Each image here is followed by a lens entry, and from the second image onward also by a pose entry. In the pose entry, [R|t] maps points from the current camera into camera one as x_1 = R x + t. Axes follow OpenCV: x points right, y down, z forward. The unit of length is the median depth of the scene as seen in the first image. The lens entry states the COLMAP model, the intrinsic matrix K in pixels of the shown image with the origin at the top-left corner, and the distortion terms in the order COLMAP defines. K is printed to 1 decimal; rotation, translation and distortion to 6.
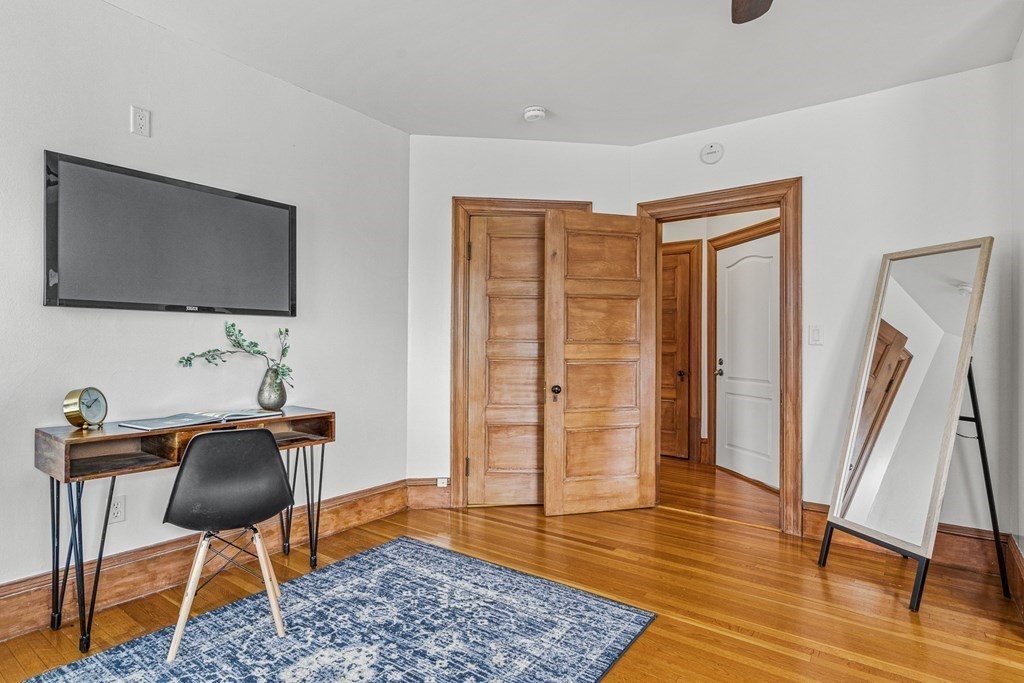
lens RADIAL K [[539.5, 0, 513.6], [0, 539.5, 341.2], [0, 0, 1]] dist [0.008084, -0.000071]
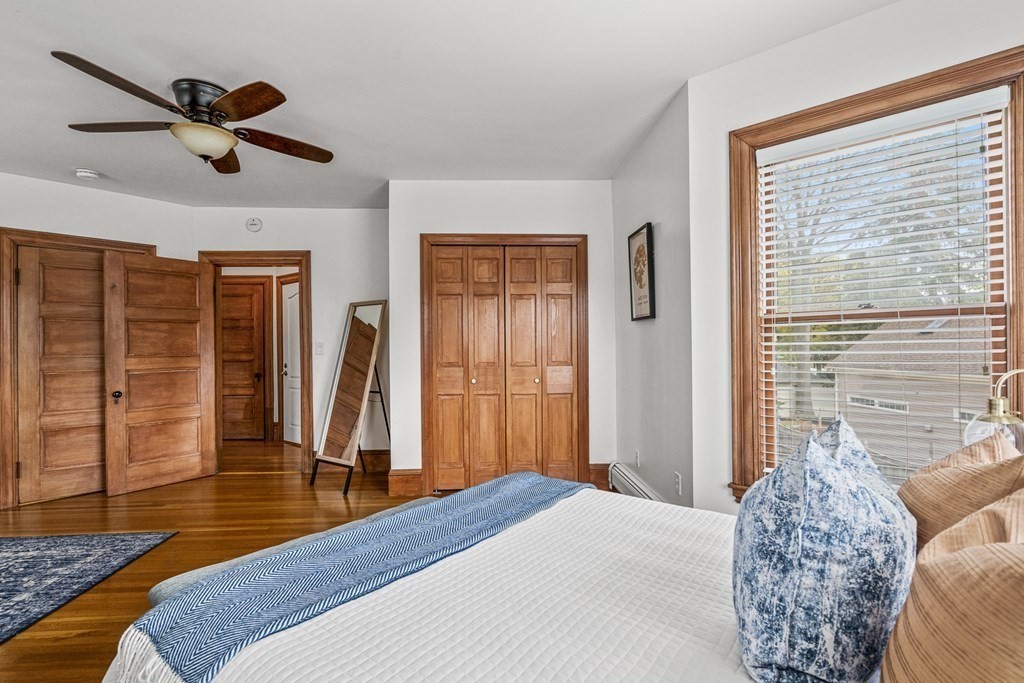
lens RADIAL K [[469.2, 0, 515.4], [0, 469.2, 345.3], [0, 0, 1]] dist [-0.008685, 0.003285]
pose [[0.770763, -0.012583, 0.636998, 0.101249], [0.010415, 0.999920, 0.007150, -0.022916], [-0.637037, 0.001124, 0.770833, -0.423644]]
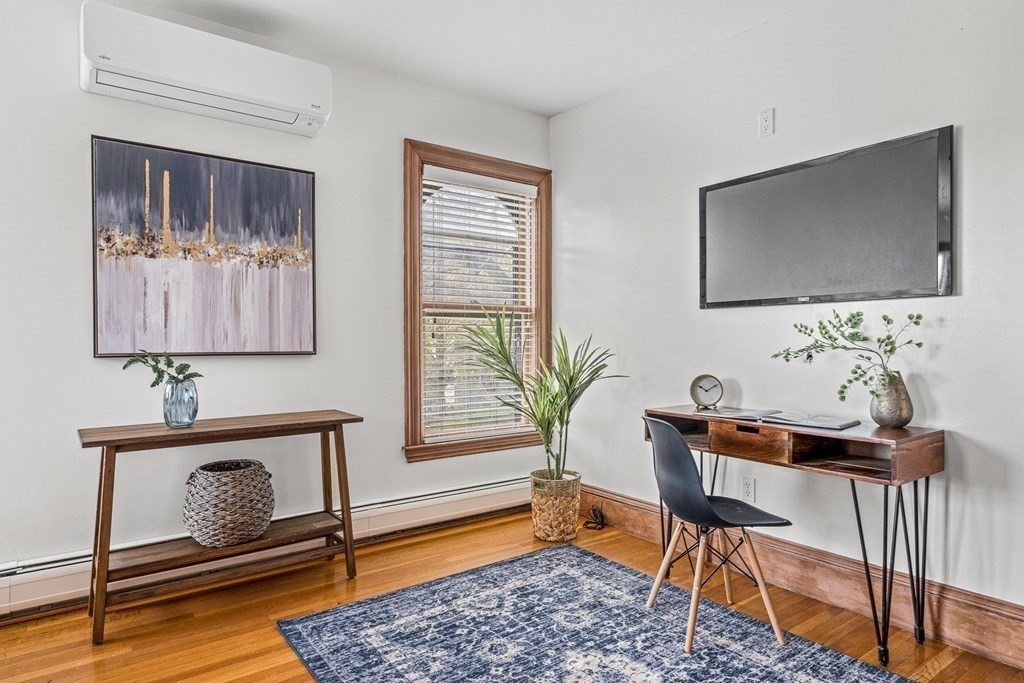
lens RADIAL K [[601.9, 0, 514.4], [0, 601.9, 348.5], [0, 0, 1]] dist [0.003374, 0.000851]
pose [[-0.287260, 0.008859, -0.957812, 0.377209], [0.006652, 0.999952, 0.007254, 0.008751], [0.957830, -0.004287, -0.287305, 0.592299]]
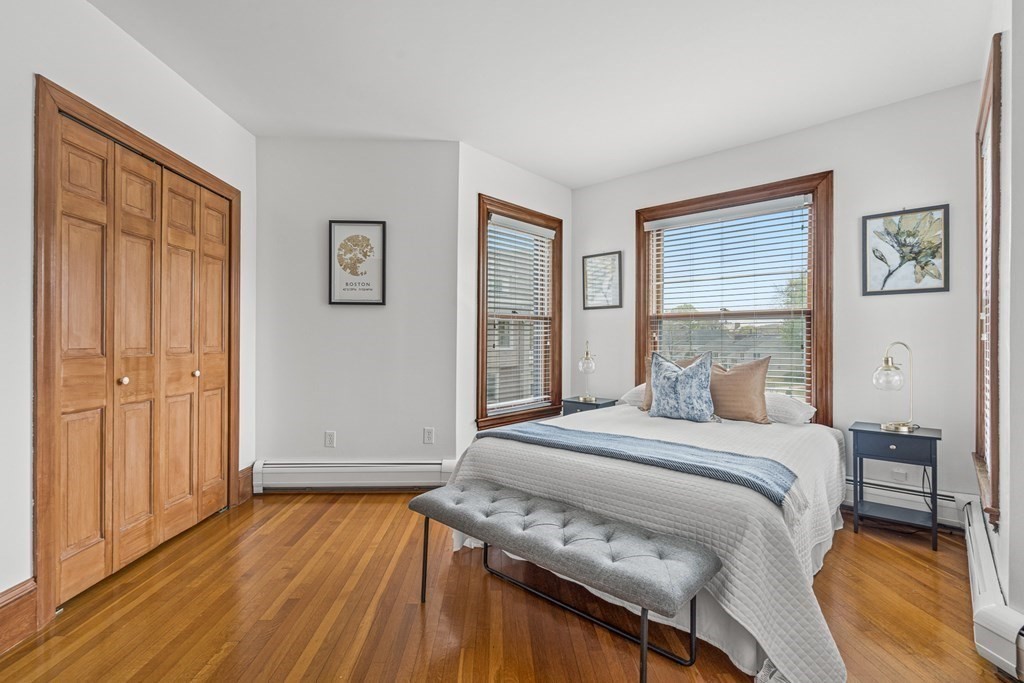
lens RADIAL K [[469.2, 0, 505.5], [0, 469.2, 339.3], [0, 0, 1]] dist [-0.008685, 0.003285]
pose [[-0.619481, -0.005342, 0.784994, -0.085031], [-0.011957, 0.999925, -0.002631, 0.006710], [-0.784921, -0.011016, -0.619498, 0.454929]]
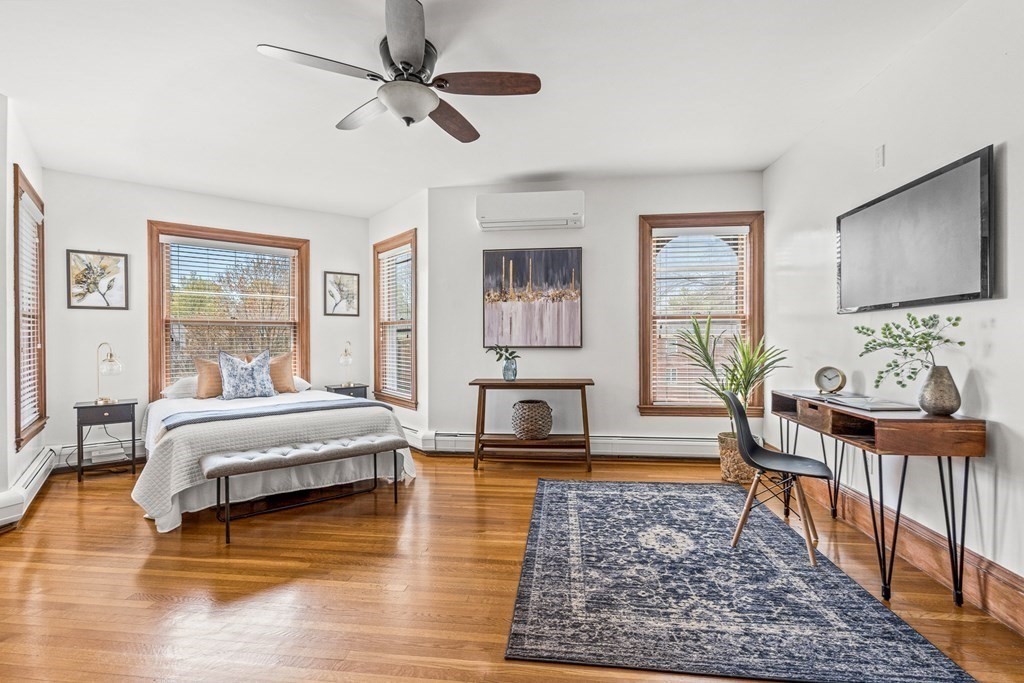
lens RADIAL K [[469.2, 0, 516.3], [0, 469.2, 345.7], [0, 0, 1]] dist [-0.008685, 0.003285]
pose [[-0.868069, 0.004067, -0.496427, 0.384566], [0.002734, 0.999990, 0.003411, 0.011670], [0.496437, 0.001604, -0.868072, 1.034518]]
